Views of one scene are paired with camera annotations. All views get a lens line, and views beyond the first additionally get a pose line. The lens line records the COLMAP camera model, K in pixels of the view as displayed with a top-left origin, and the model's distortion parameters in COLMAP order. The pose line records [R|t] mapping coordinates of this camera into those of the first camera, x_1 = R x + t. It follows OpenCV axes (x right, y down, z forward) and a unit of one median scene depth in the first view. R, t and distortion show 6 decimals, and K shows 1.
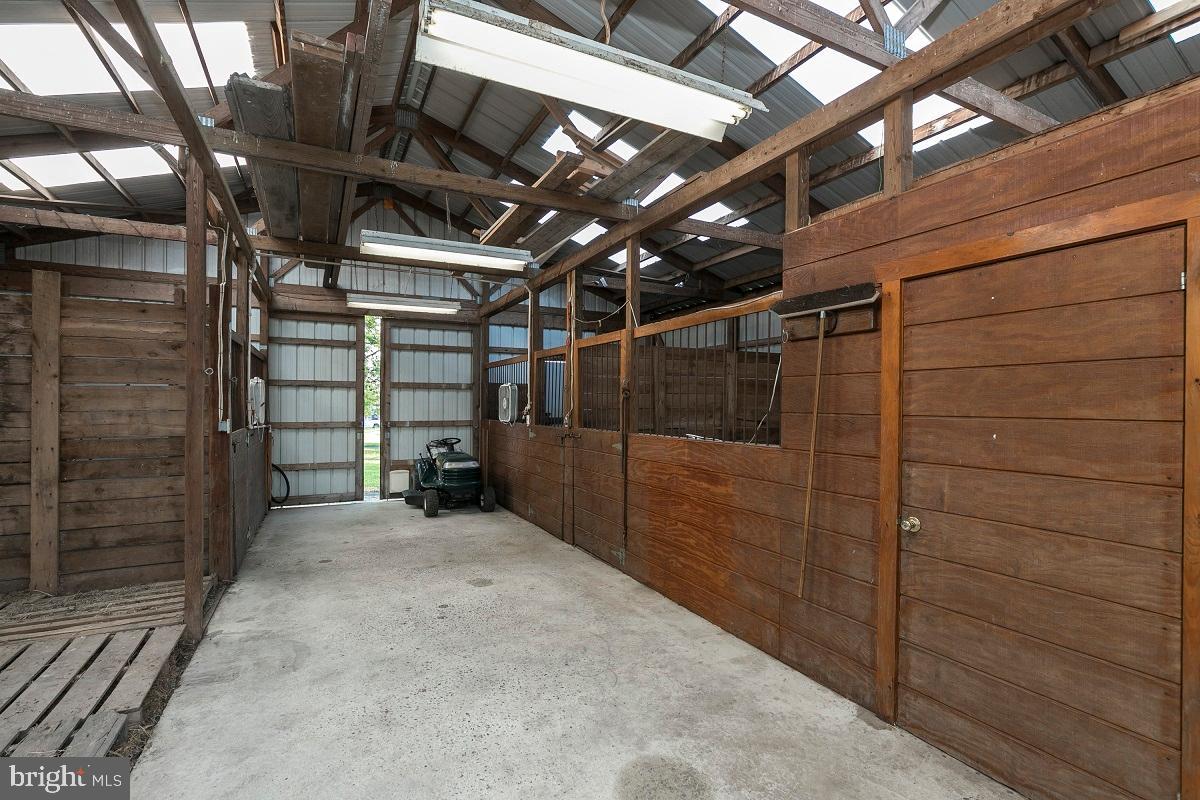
lens RADIAL K [[546.3, 0, 597.3], [0, 546.3, 404.8], [0, 0, 1]] dist [-0.011919, 0.000923]
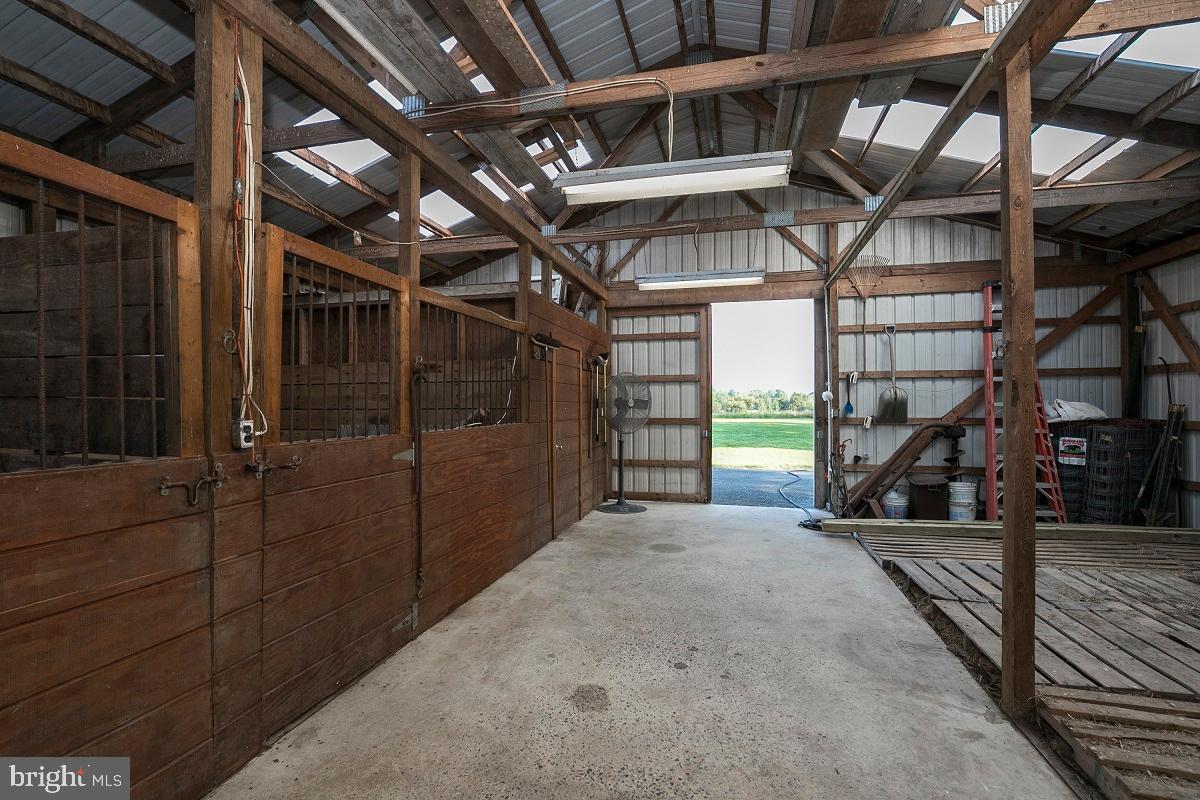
lens RADIAL K [[546.3, 0, 597.3], [0, 546.3, 404.8], [0, 0, 1]] dist [-0.011919, 0.000923]
pose [[-0.751326, -0.005964, 0.659904, -0.719848], [-0.003992, 0.999982, 0.004492, 0.015526], [-0.659919, 0.000741, -0.751336, 1.719563]]
